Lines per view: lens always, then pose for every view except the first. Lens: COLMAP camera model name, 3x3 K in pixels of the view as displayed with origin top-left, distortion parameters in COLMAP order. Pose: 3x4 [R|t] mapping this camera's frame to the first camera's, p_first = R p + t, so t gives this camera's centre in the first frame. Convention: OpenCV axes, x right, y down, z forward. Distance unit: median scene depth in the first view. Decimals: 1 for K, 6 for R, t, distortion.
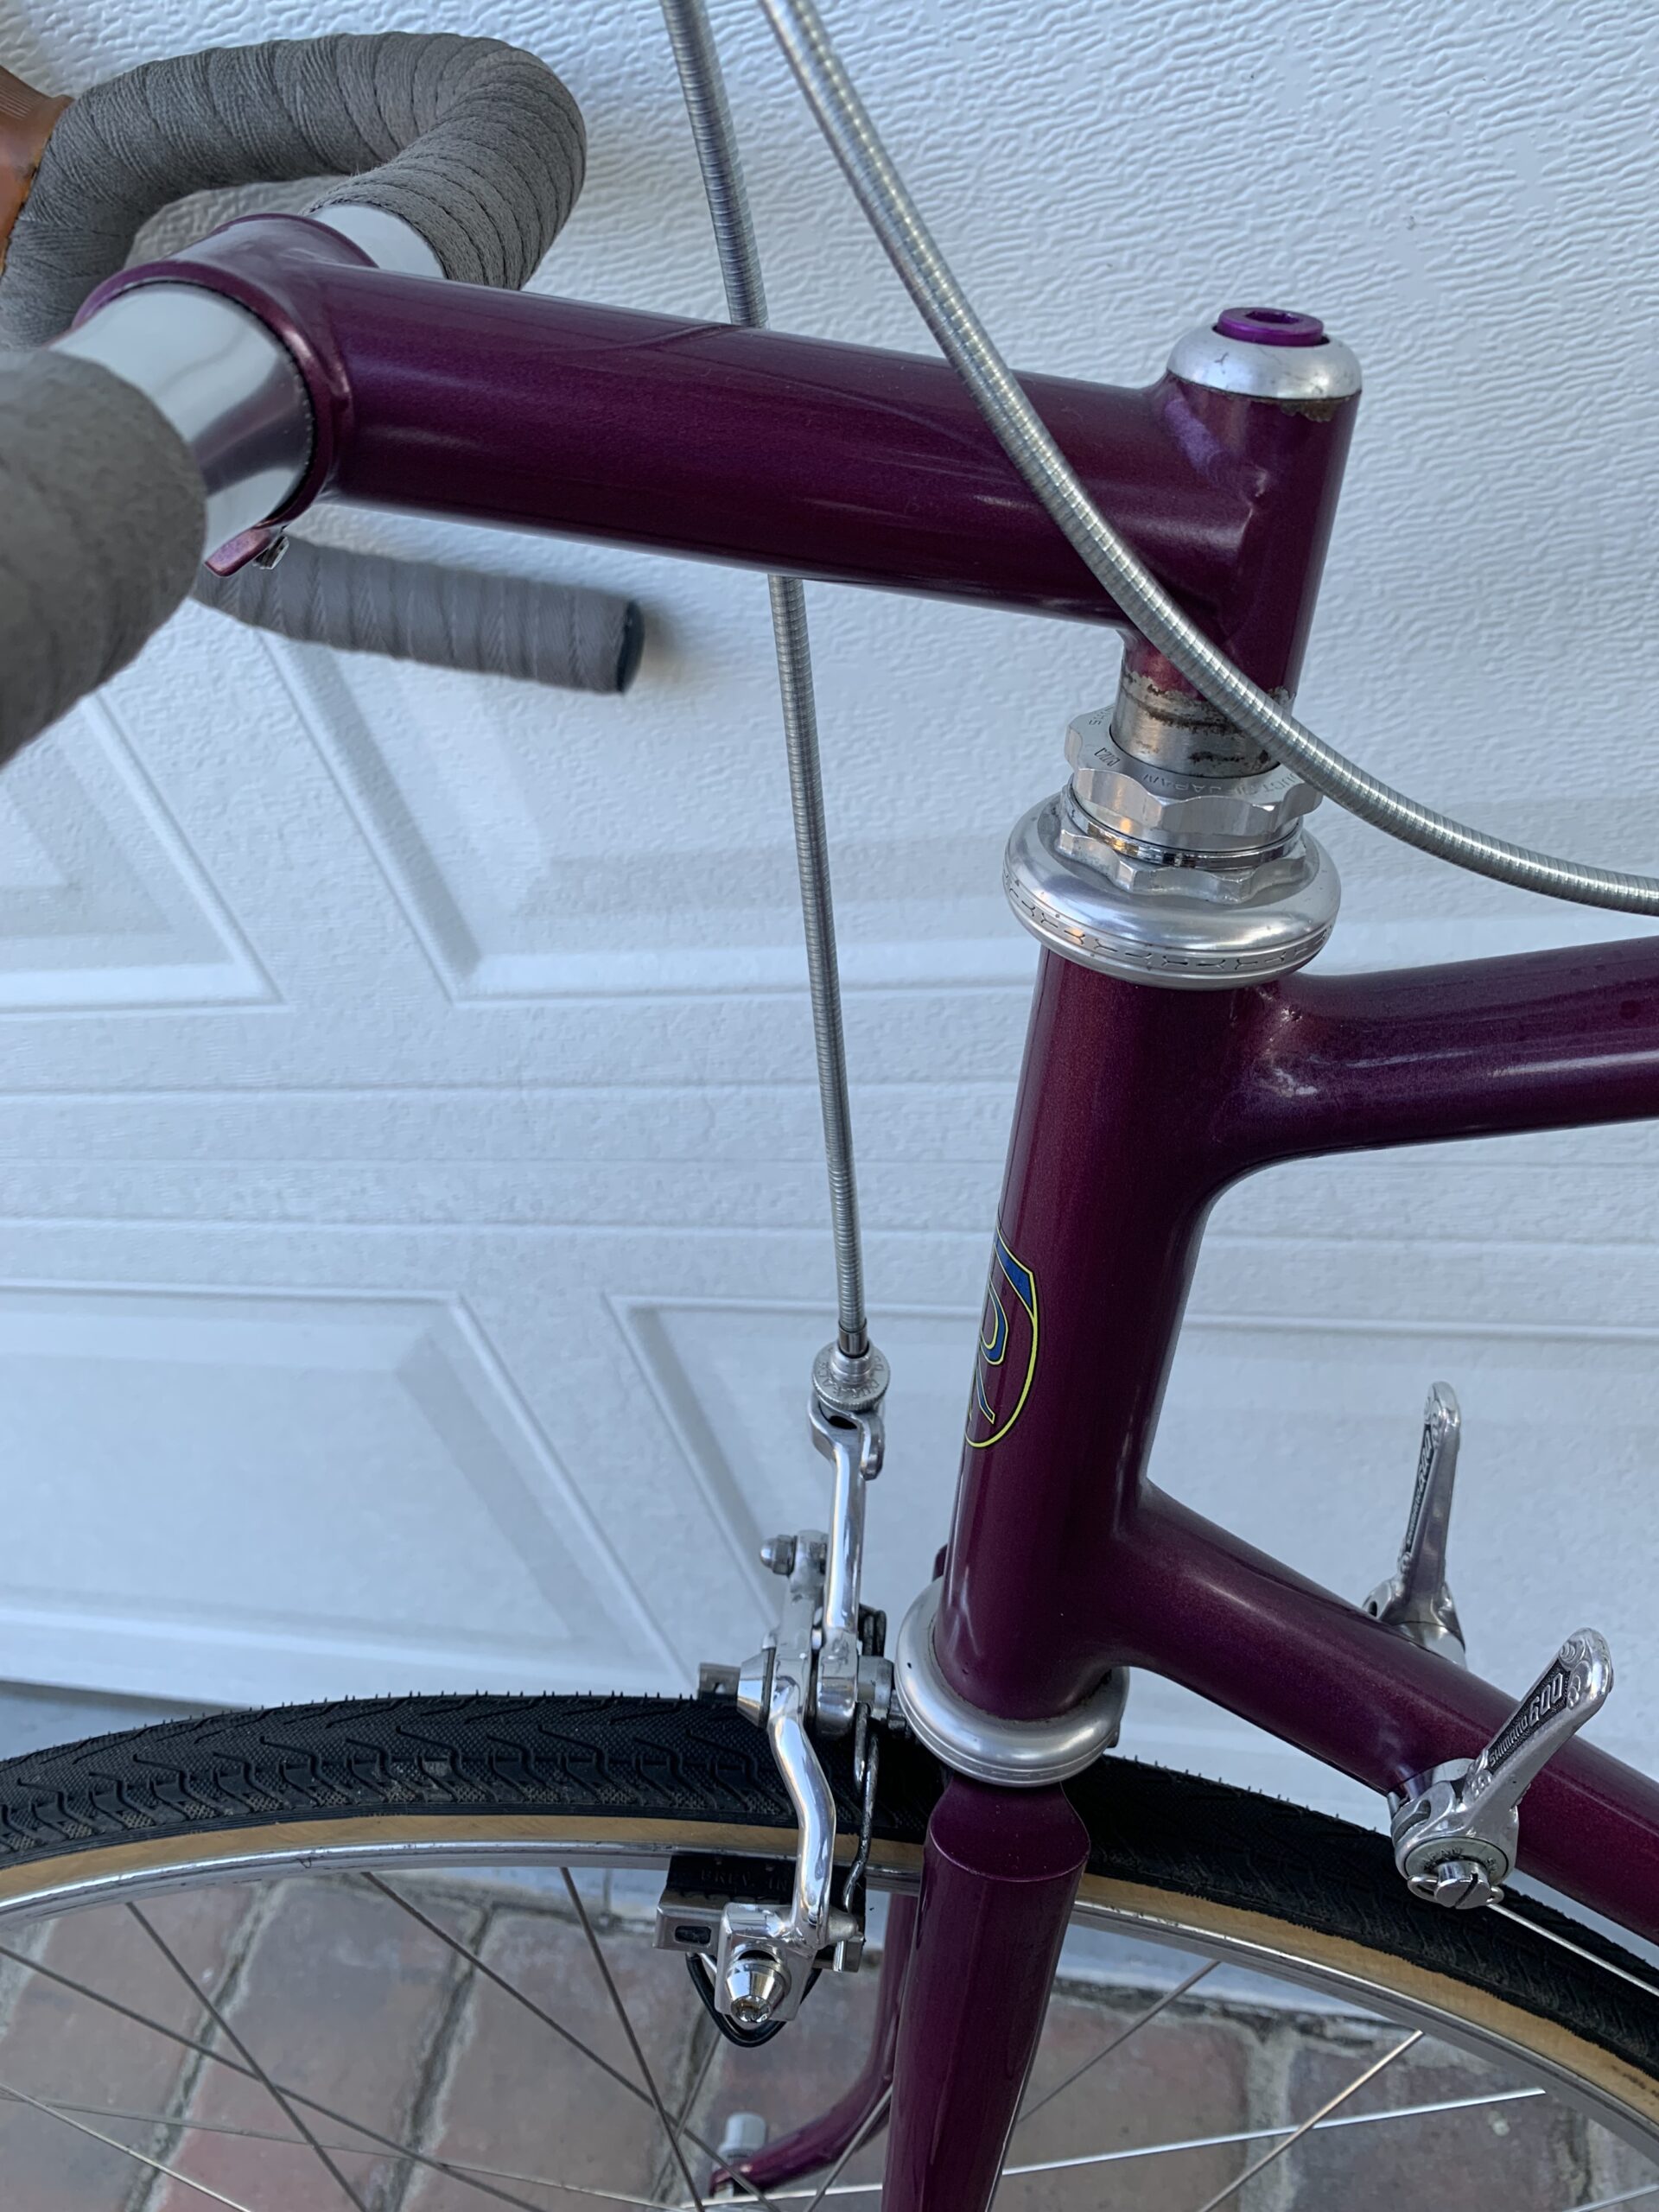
lens RADIAL K [[1671.9, 0, 842.7], [0, 1671.9, 1105.3], [0, 0, 1]] dist [-0.003412, -0.008449]
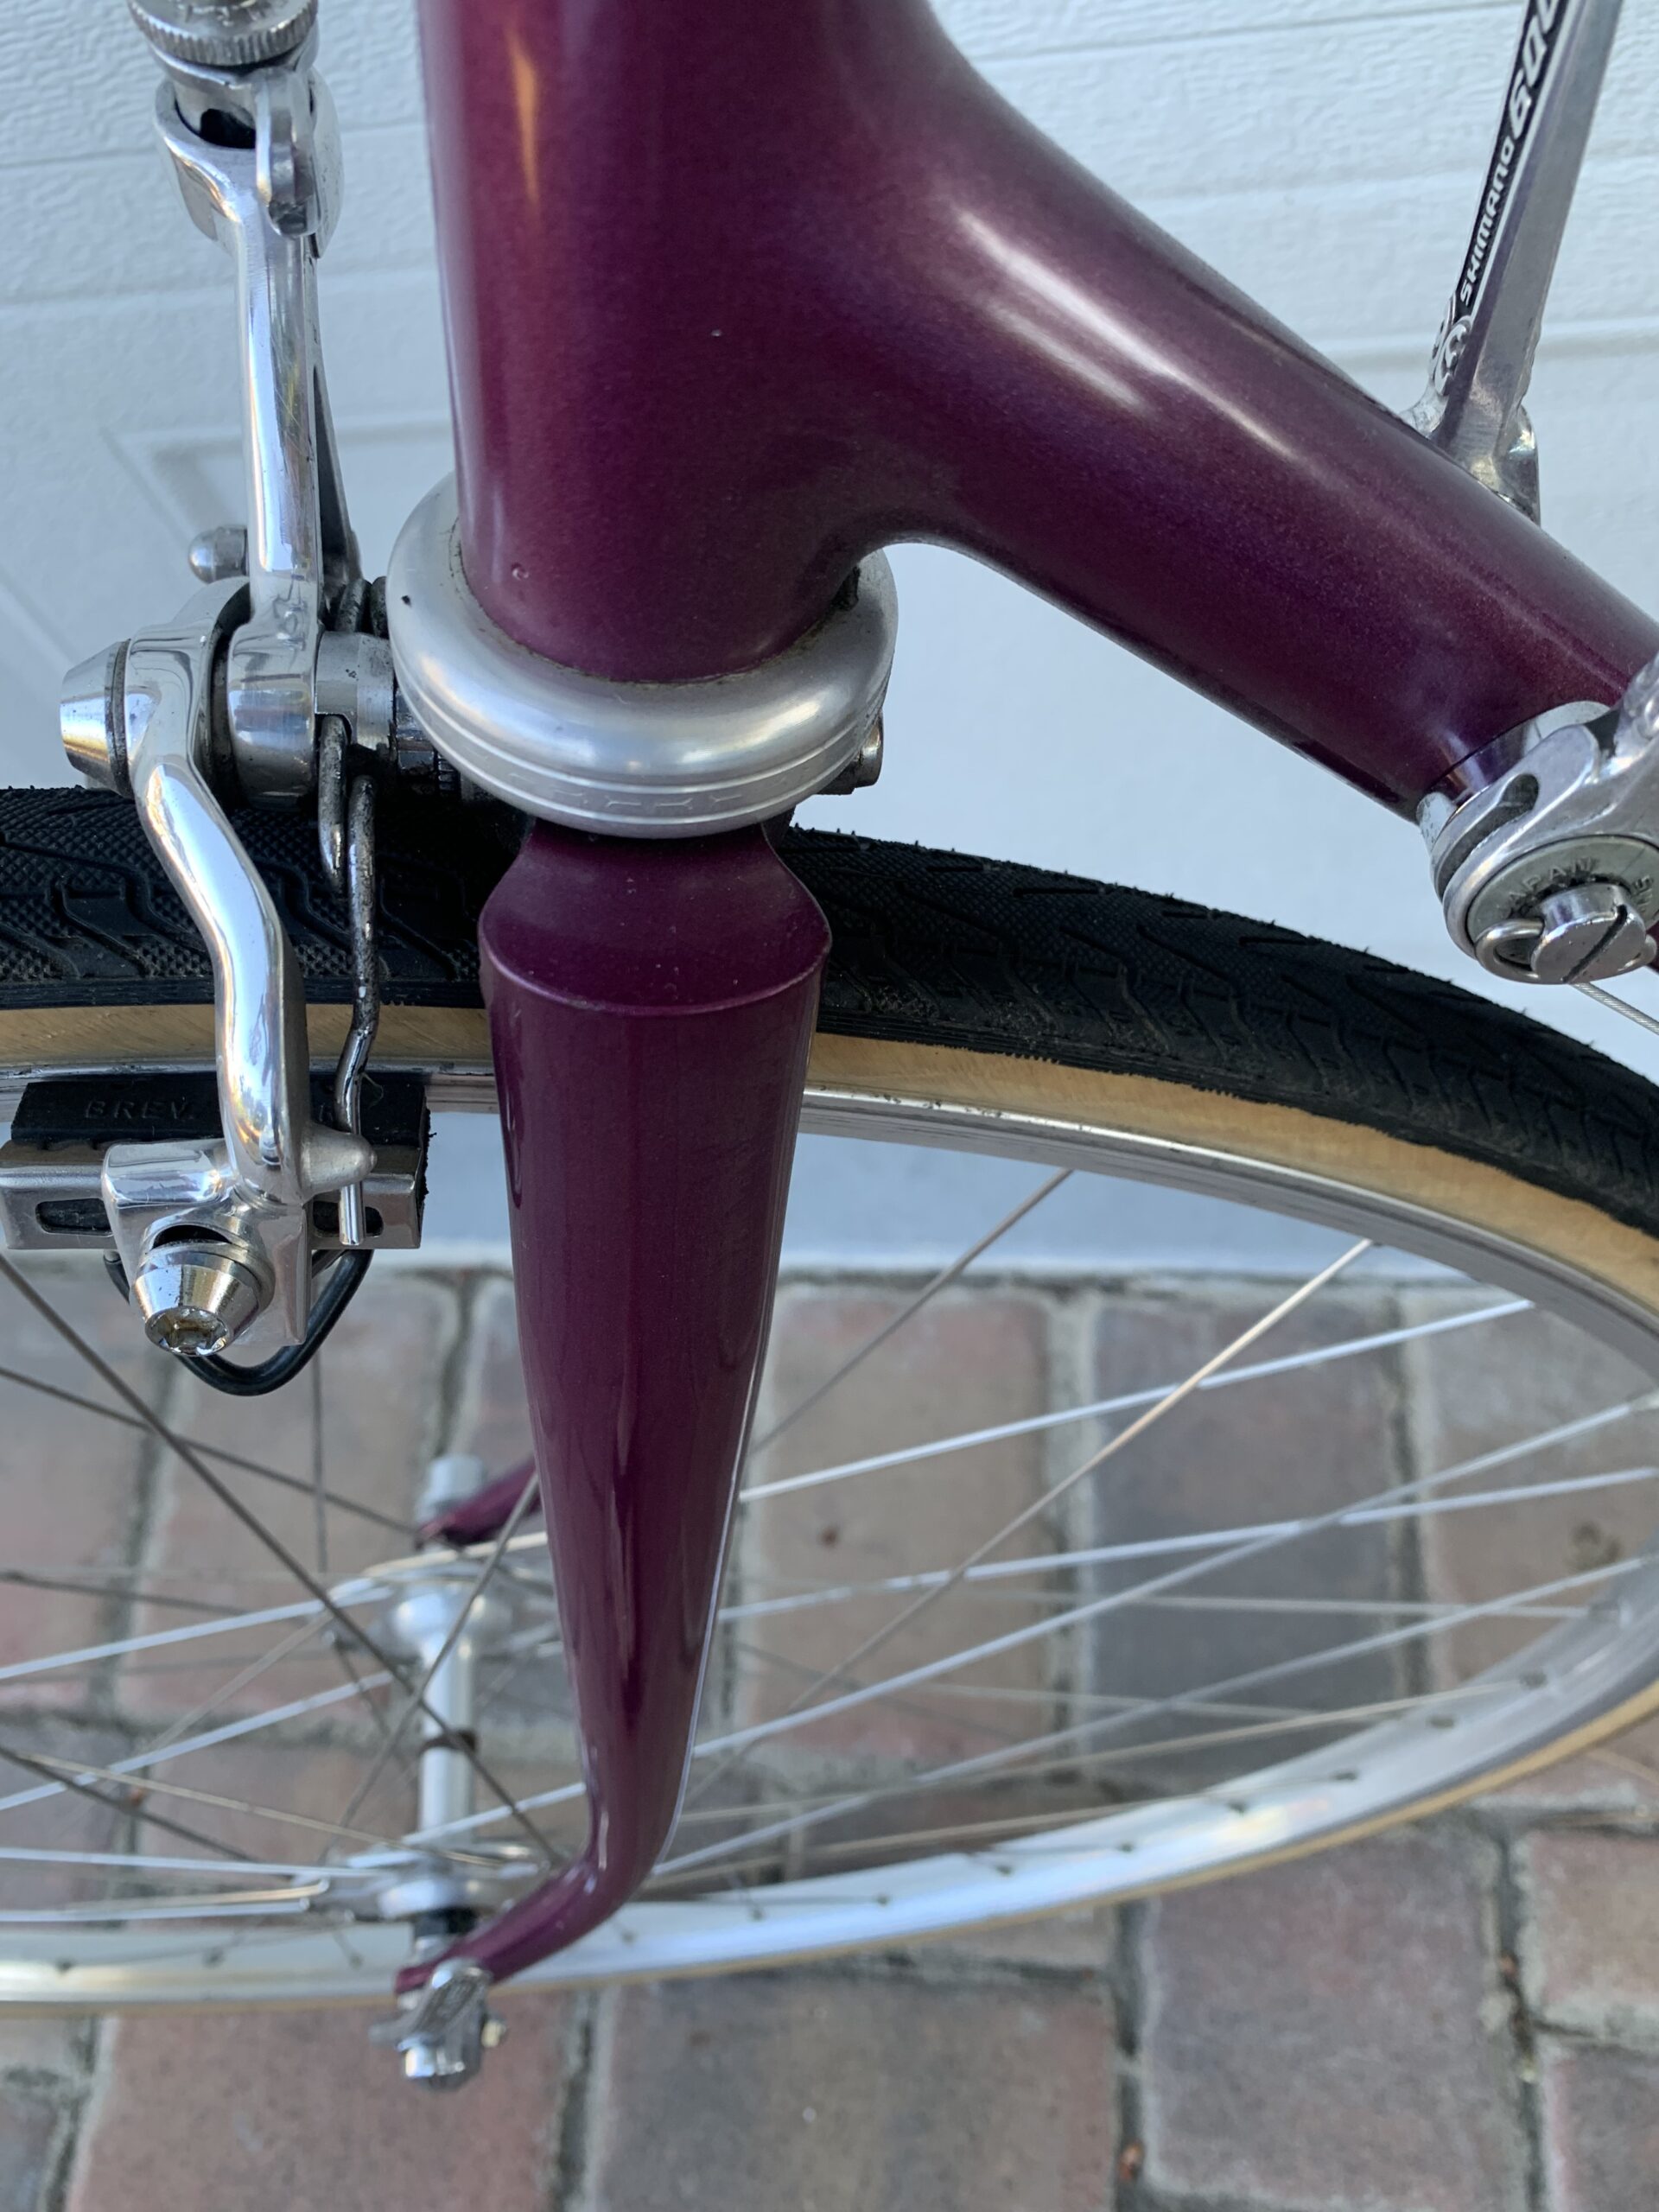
lens RADIAL K [[1671.9, 0, 842.7], [0, 1671.9, 1105.3], [0, 0, 1]] dist [-0.003412, -0.008449]
pose [[0.987087, -0.102723, 0.122912, 0.074808], [0.052058, 0.931375, 0.360321, 0.267513], [-0.151490, -0.349270, 0.924695, 0.462048]]
